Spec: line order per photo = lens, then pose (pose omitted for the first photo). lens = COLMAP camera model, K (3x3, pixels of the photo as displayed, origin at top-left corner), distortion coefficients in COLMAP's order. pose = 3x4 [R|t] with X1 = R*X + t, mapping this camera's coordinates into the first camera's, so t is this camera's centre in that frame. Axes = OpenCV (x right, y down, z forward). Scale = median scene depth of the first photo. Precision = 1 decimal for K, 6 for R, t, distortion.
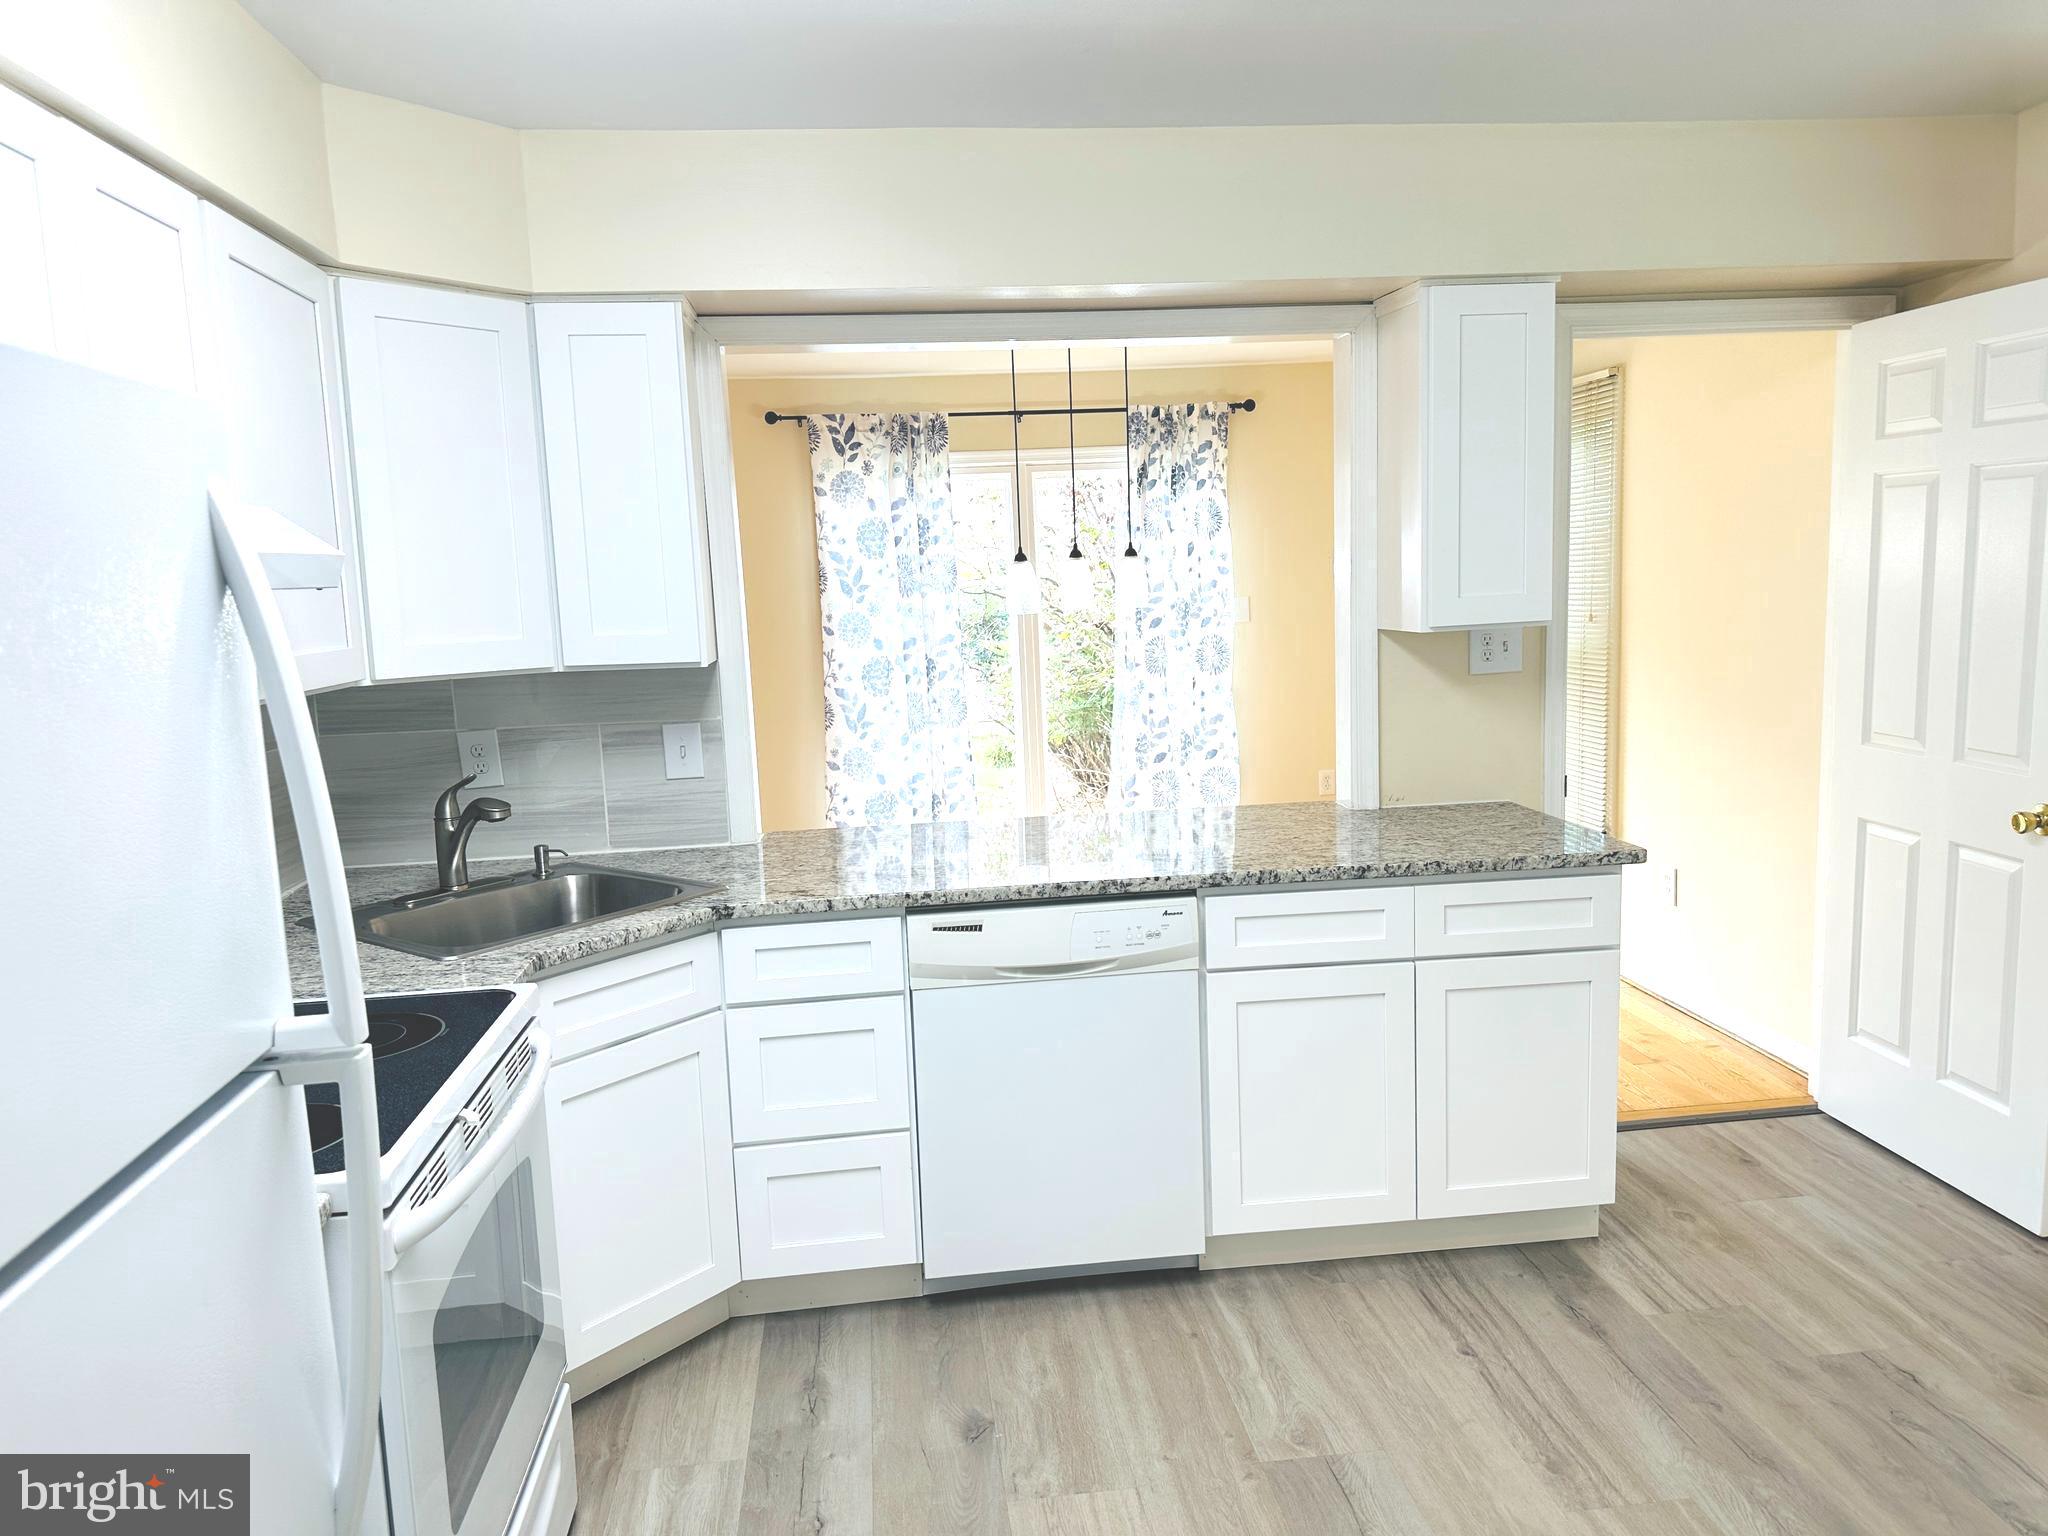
lens RADIAL K [[1431.9, 0, 1024.0], [0, 1431.9, 768.0], [0, 0, 1]] dist [0.098767, -0.133862]
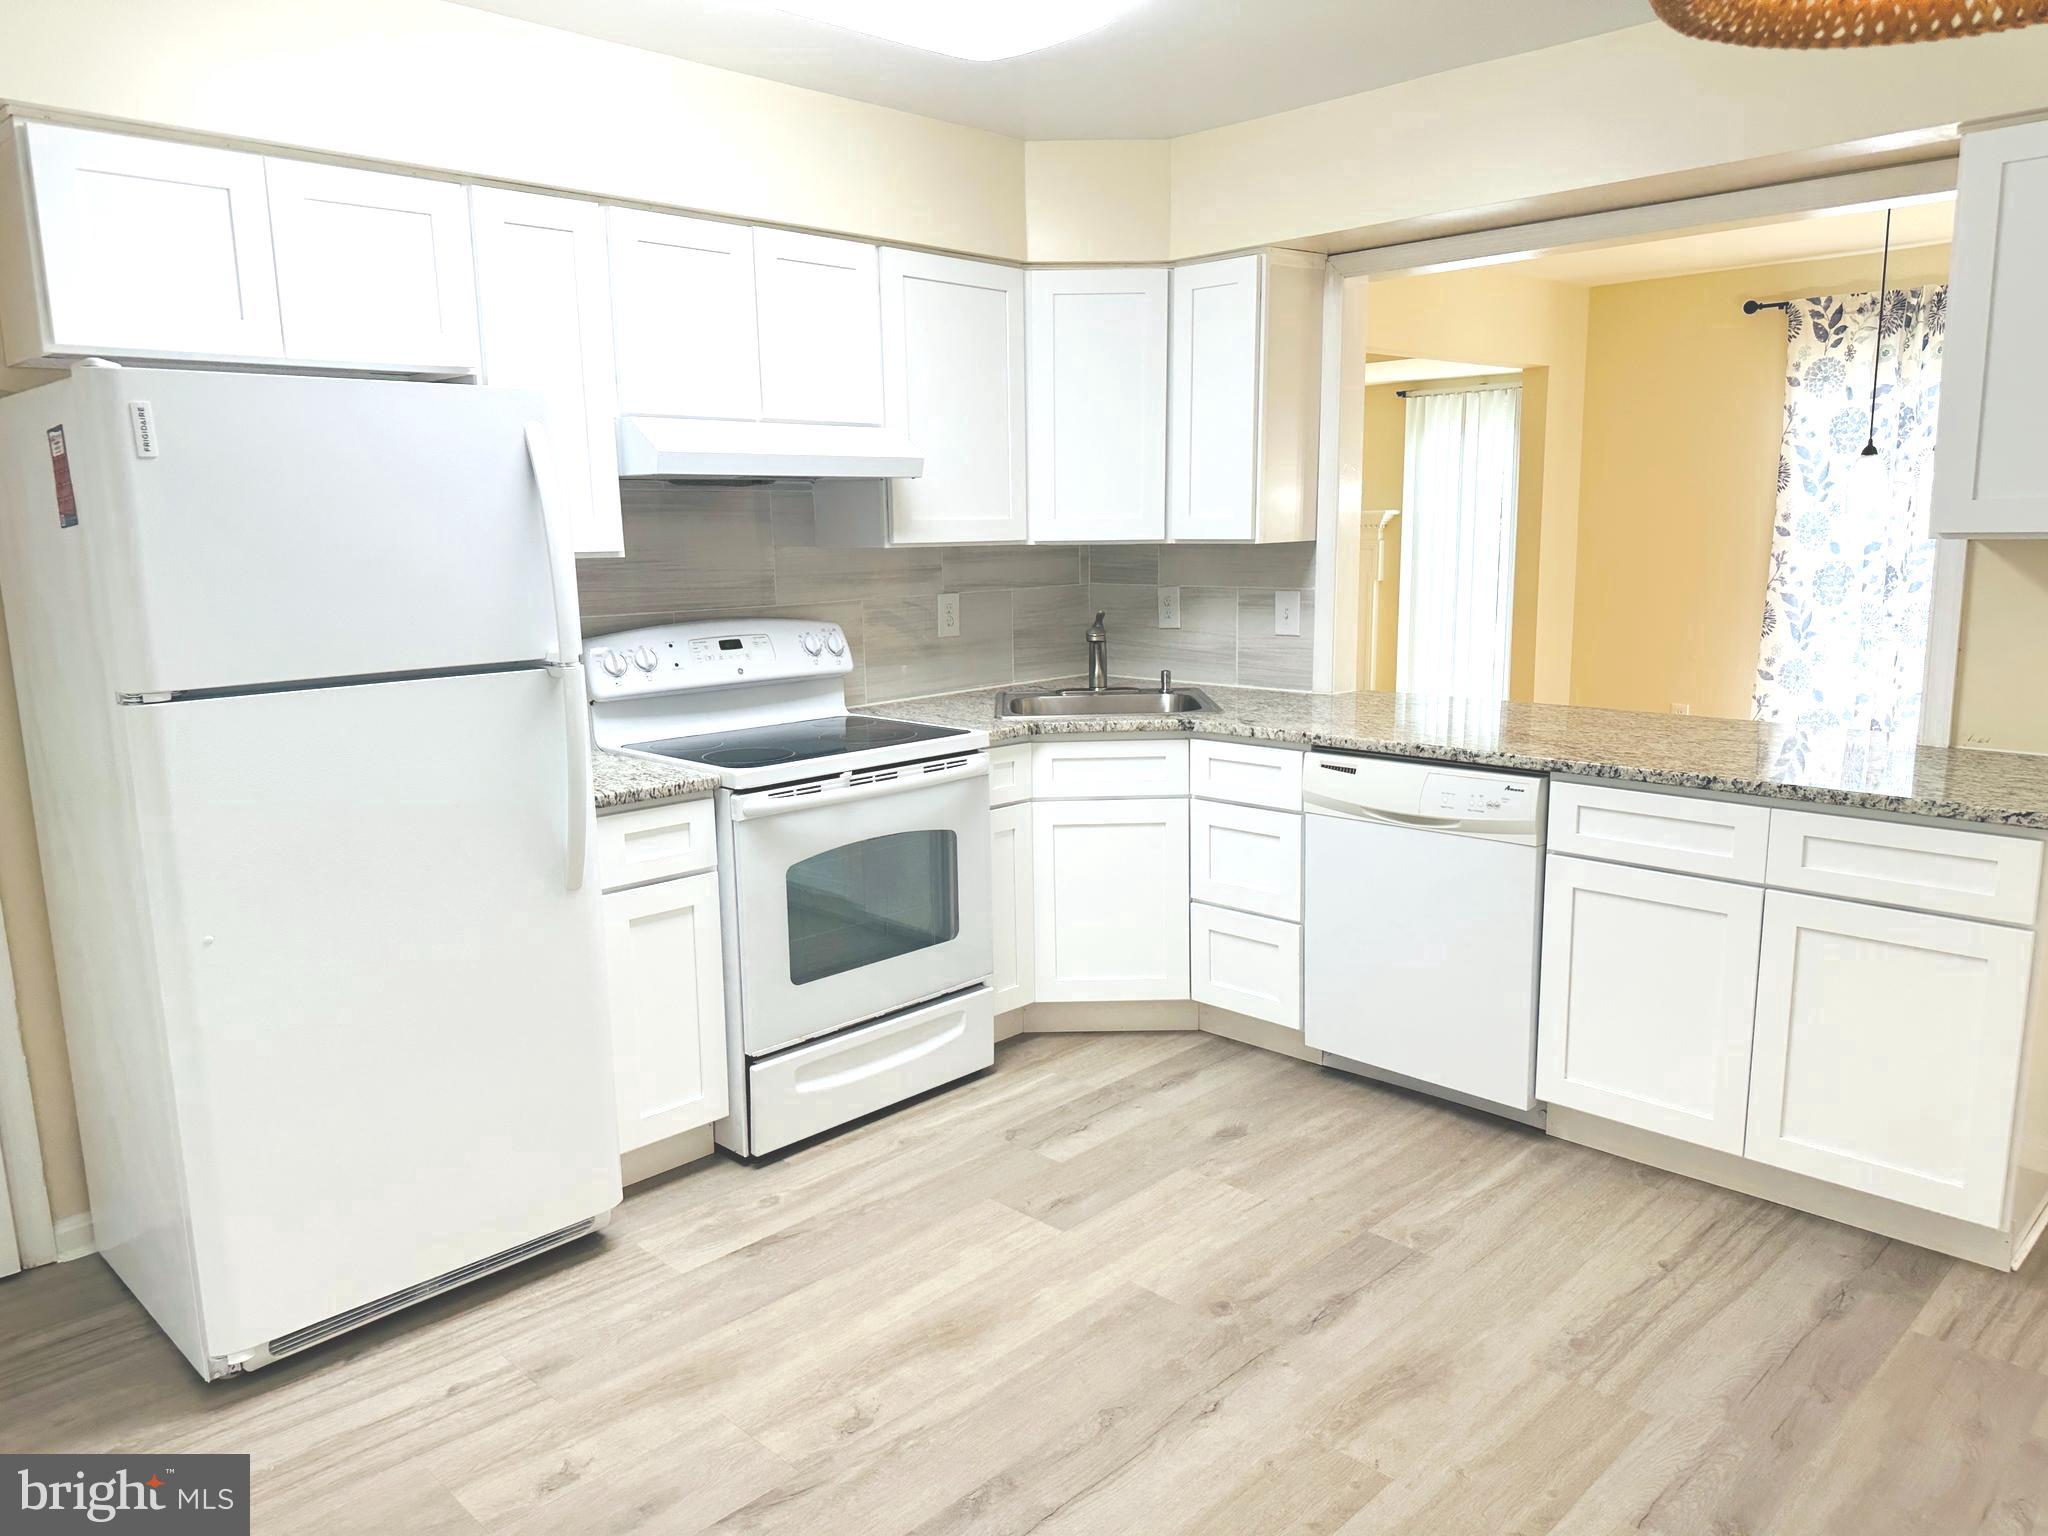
lens RADIAL K [[1431.9, 0, 1024.0], [0, 1431.9, 768.0], [0, 0, 1]] dist [0.098767, -0.133862]
pose [[0.617697, 0.160642, -0.769834, 0.656994], [-0.108860, 0.986956, 0.118602, -0.002941], [0.778845, 0.010544, 0.627128, 0.029742]]
